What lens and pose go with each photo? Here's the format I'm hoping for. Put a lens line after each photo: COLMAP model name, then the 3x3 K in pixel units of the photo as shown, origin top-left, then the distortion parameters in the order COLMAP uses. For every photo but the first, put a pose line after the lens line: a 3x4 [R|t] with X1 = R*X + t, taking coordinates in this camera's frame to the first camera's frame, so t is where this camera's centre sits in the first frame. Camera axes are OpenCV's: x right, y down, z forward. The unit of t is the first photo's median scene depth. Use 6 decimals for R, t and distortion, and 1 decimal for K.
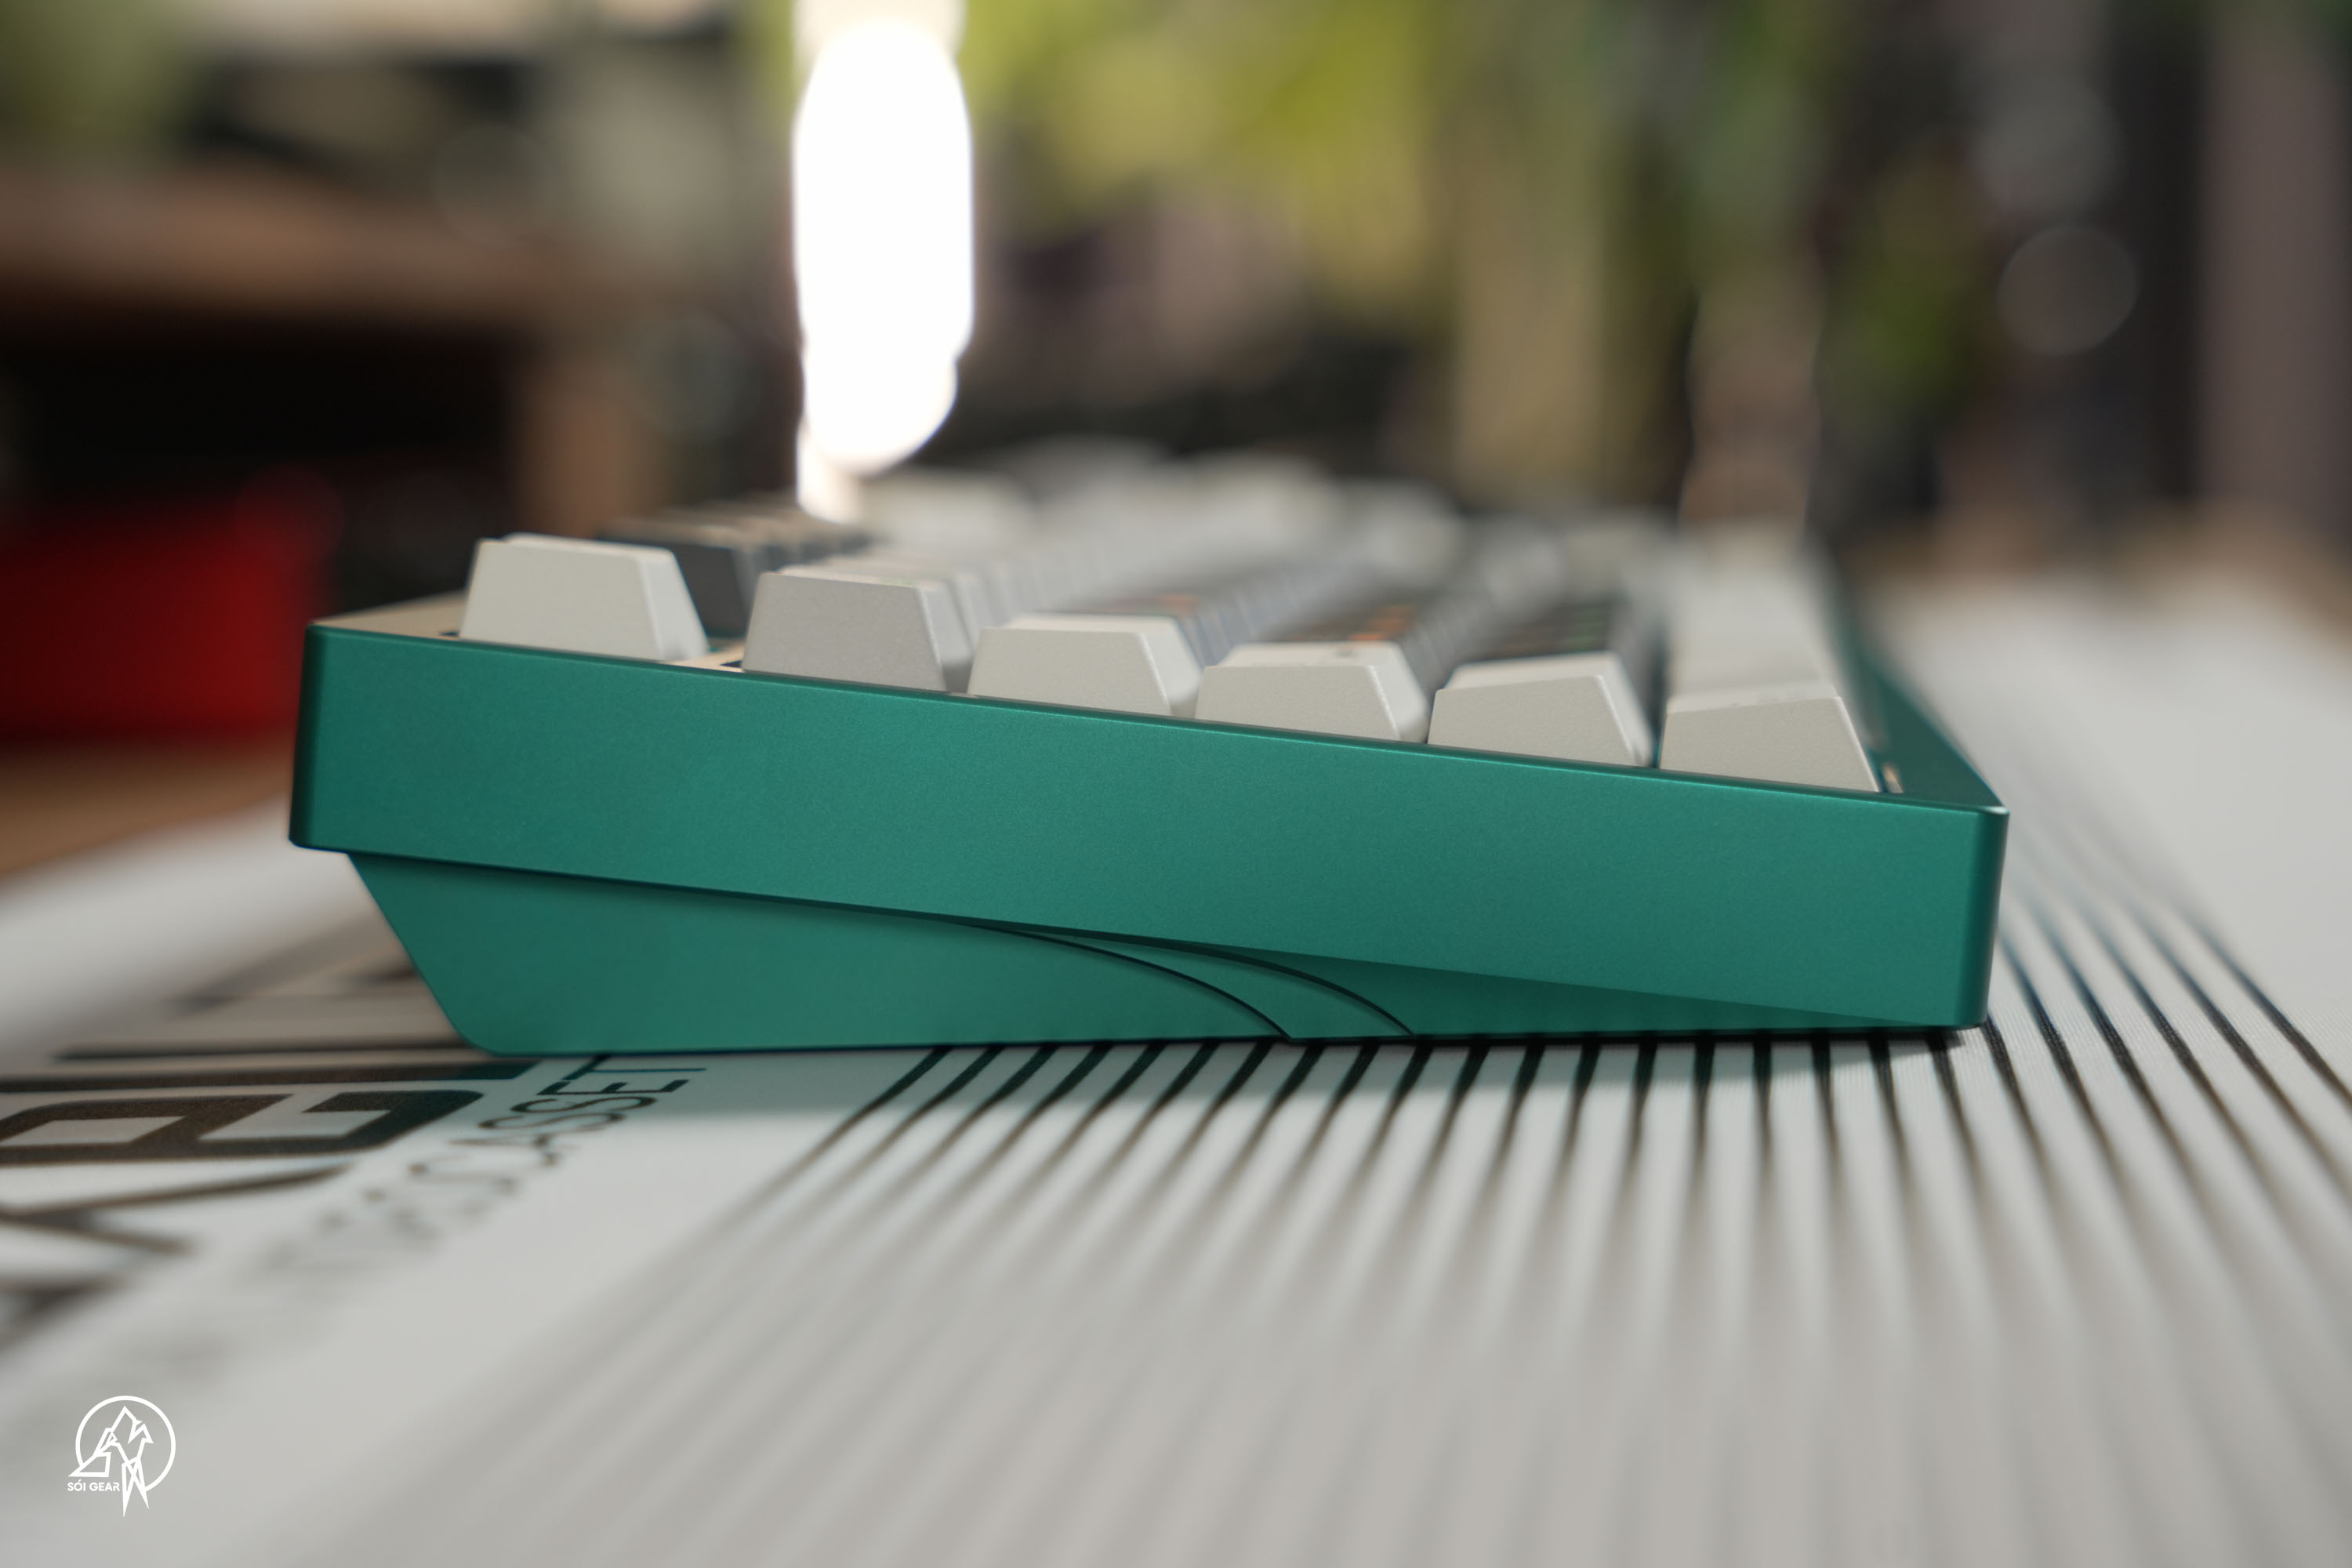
lens RADIAL K [[4521.6, 0, 1080.8], [0, 4521.6, 785.0], [0, 0, 1]] dist [0.268506, 0.208639]
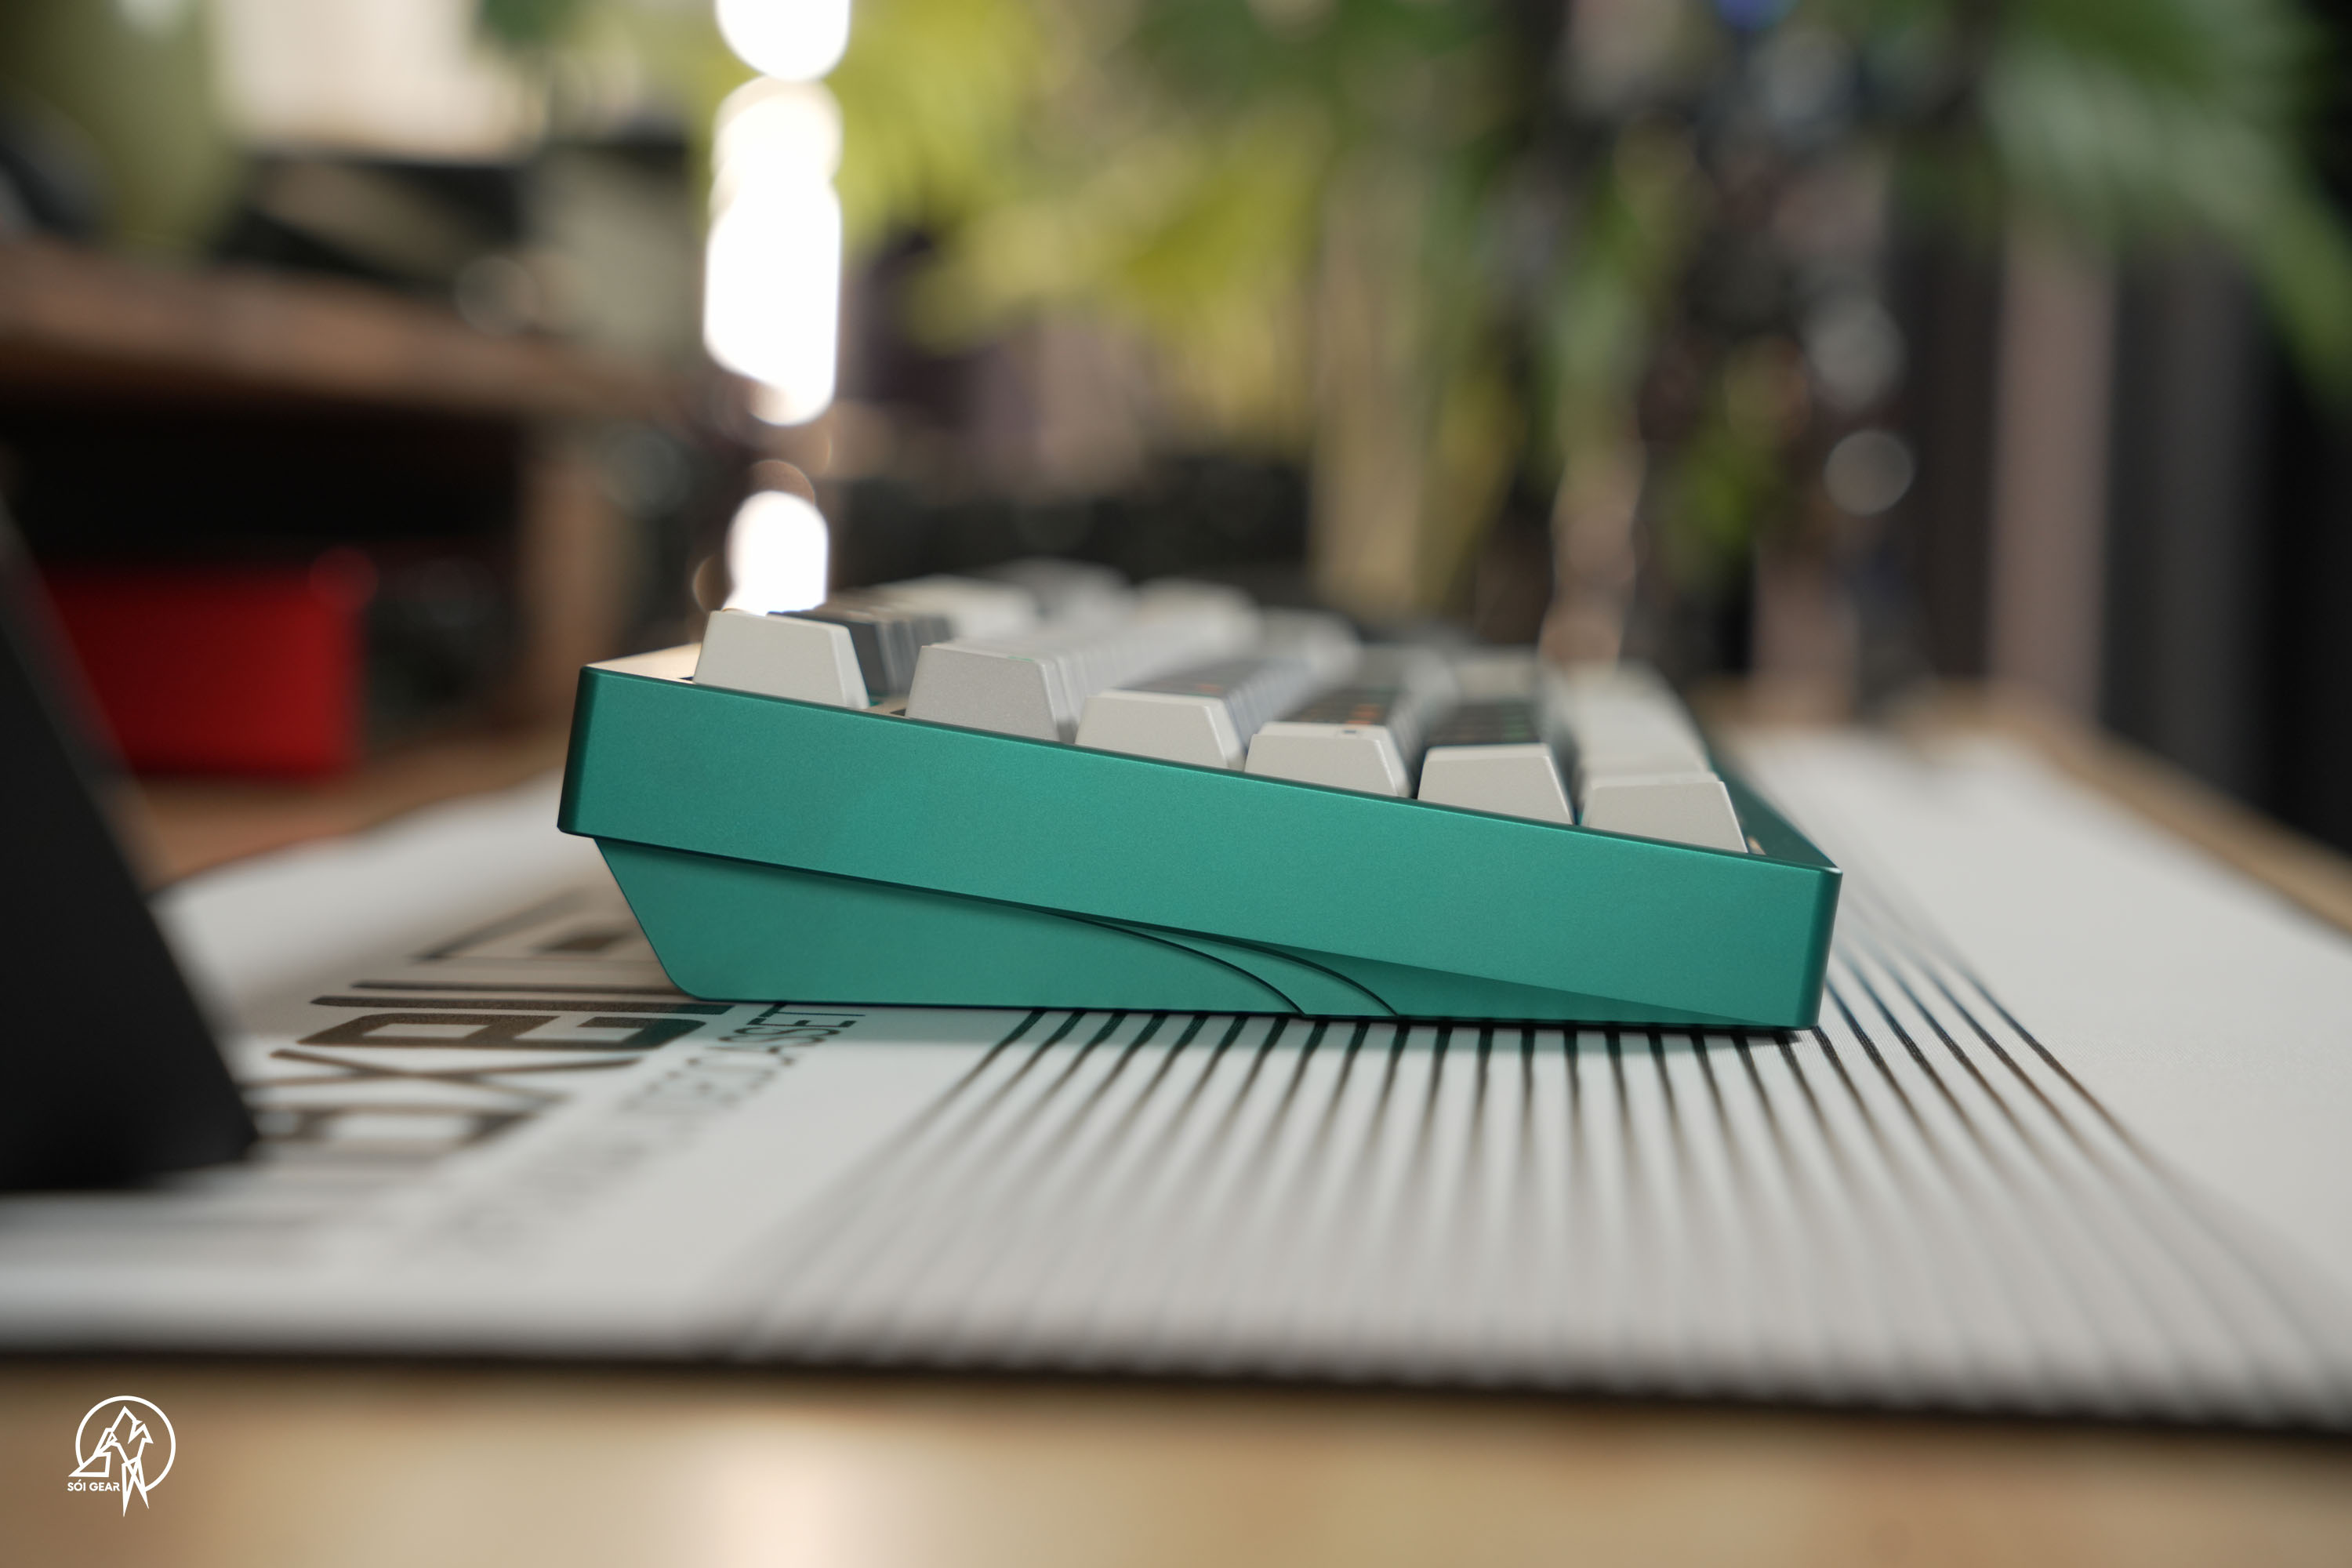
lens RADIAL K [[4521.6, 0, 1080.8], [0, 4521.6, 785.0], [0, 0, 1]] dist [0.268506, 0.208639]
pose [[0.997221, 0.054881, 0.050385, -0.090714], [-0.053660, 0.998239, -0.025288, 0.025576], [-0.051684, 0.022514, 0.998410, -0.336504]]
